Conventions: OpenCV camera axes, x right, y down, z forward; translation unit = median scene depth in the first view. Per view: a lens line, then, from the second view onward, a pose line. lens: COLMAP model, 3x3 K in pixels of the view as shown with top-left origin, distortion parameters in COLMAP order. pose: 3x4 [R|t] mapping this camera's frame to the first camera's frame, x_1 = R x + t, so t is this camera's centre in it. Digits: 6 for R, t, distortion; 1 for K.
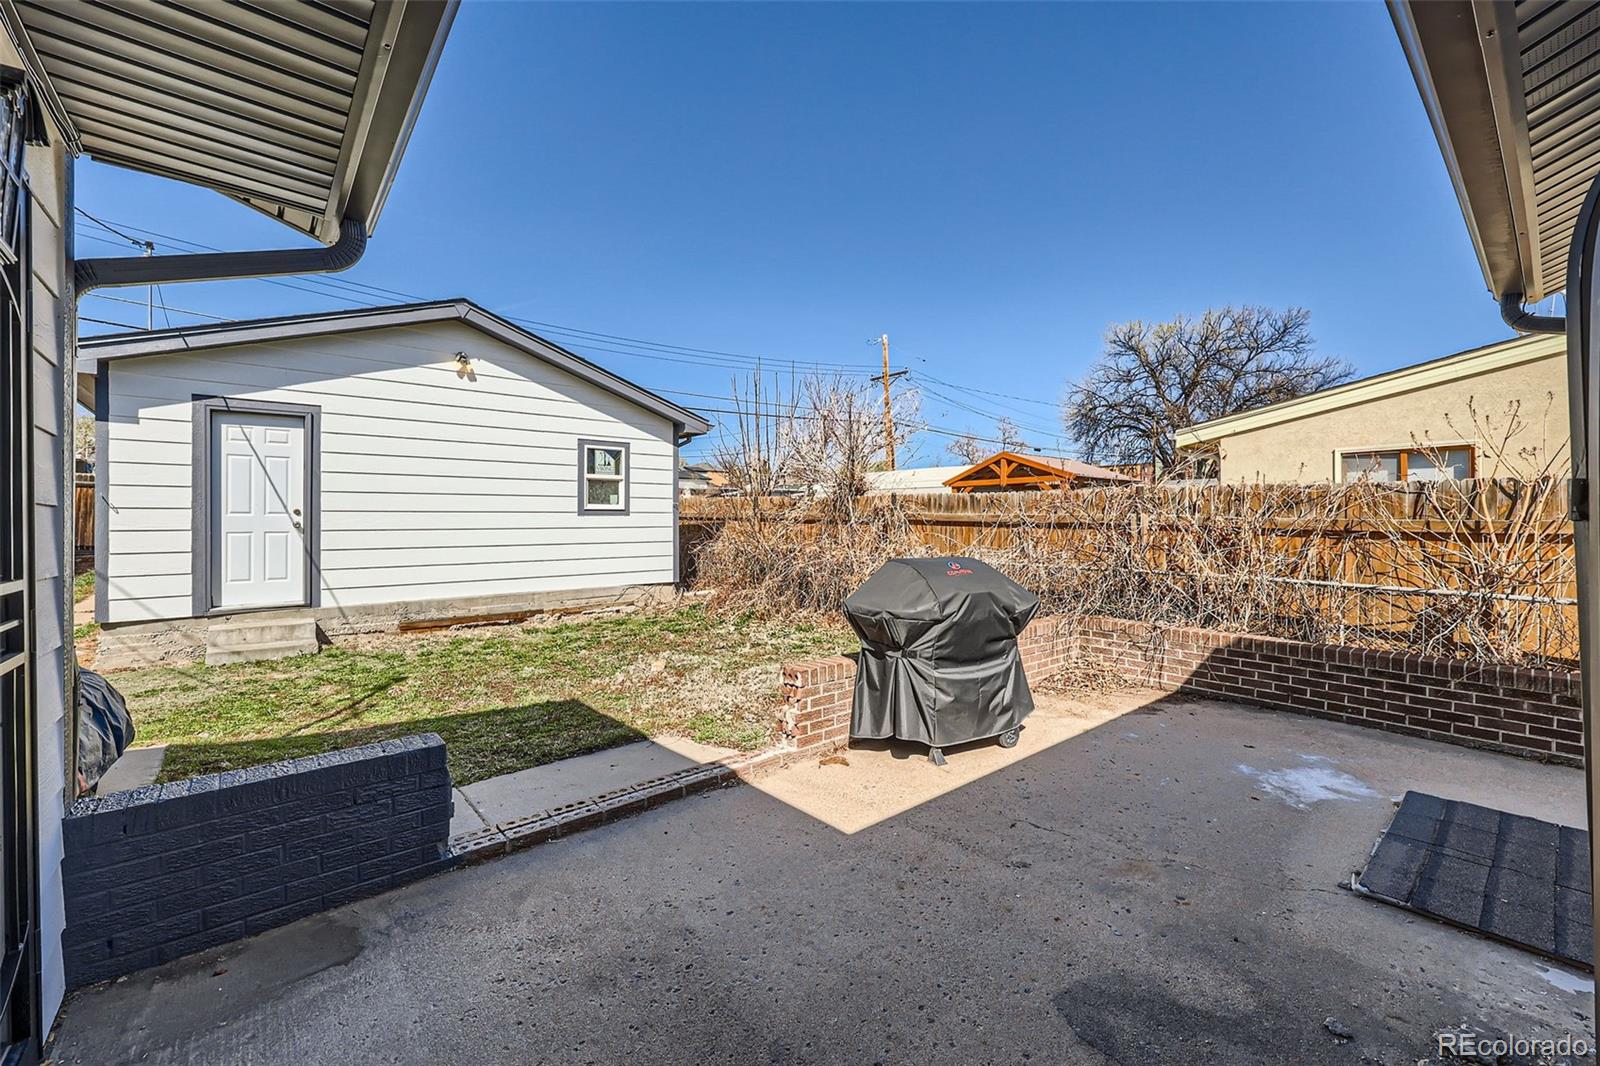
lens RADIAL K [[665.9, 0, 798.9], [0, 665.9, 520.4], [0, 0, 1]] dist [-0.002821, 0.000282]
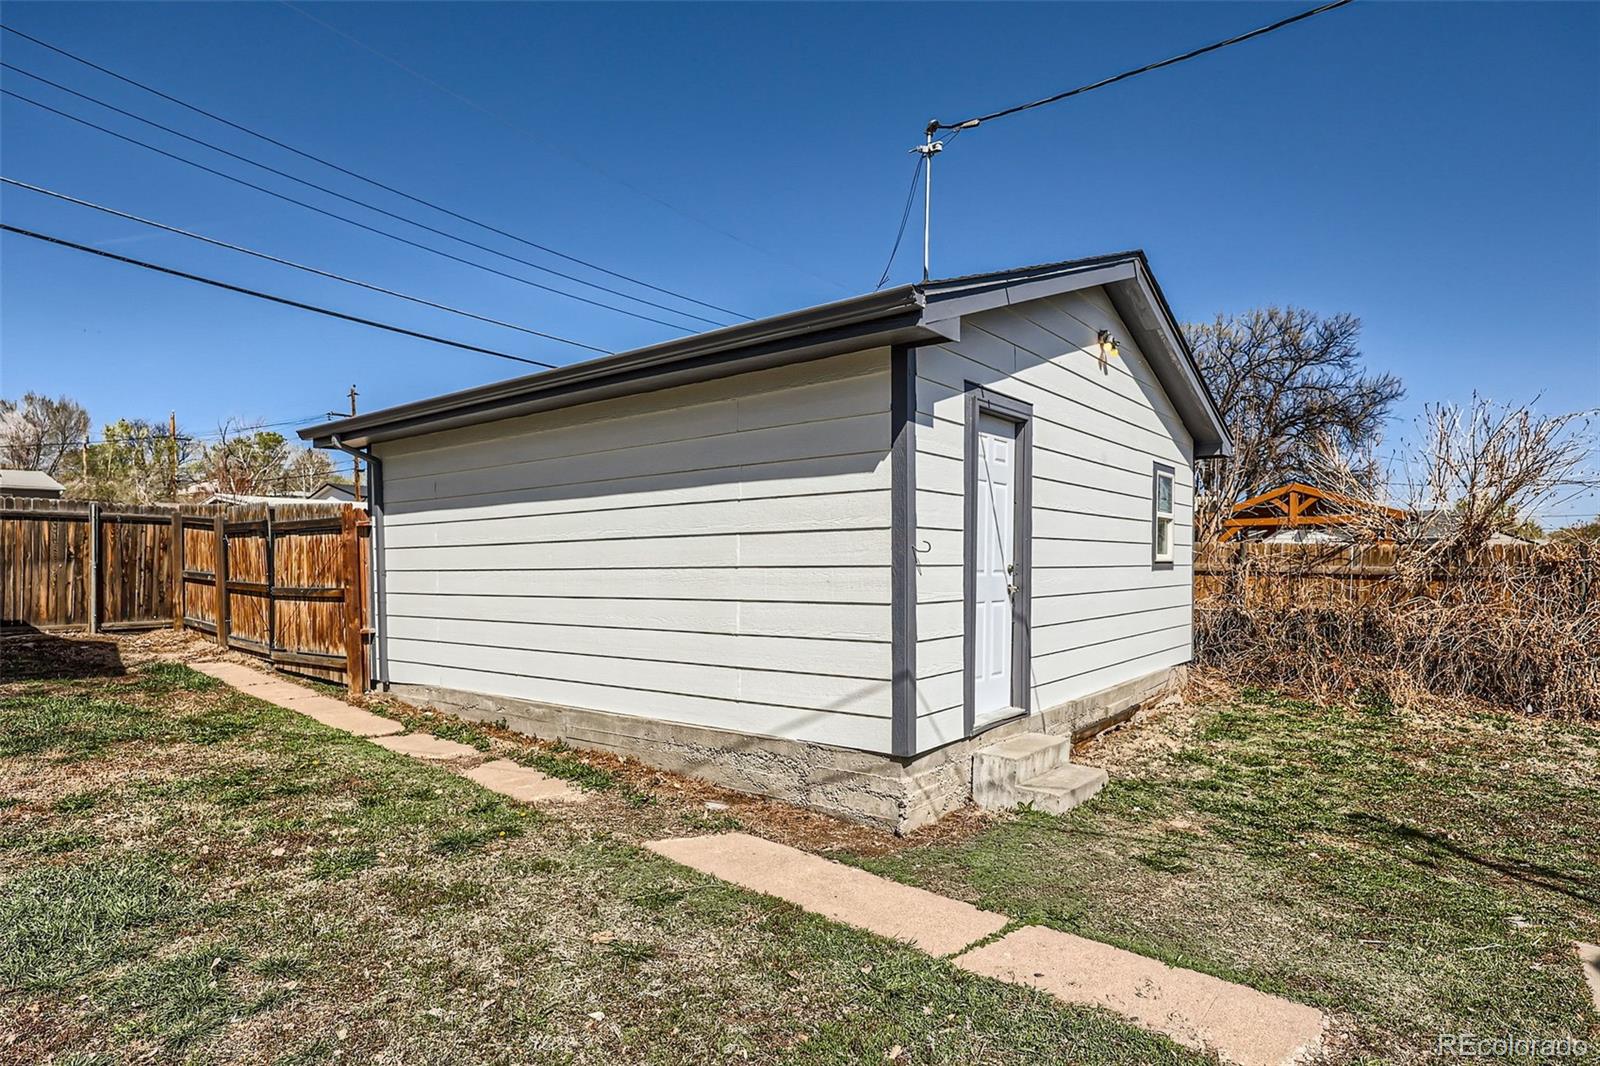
lens RADIAL K [[893.4, 0, 880.9], [0, 893.4, 587.2], [0, 0, 1]] dist [0.020459, 0.000238]
pose [[0.975267, -0.003681, 0.221000, -1.055855], [-0.001827, 0.999693, 0.024714, -0.016252], [-0.221023, -0.024506, 0.974961, 0.179372]]
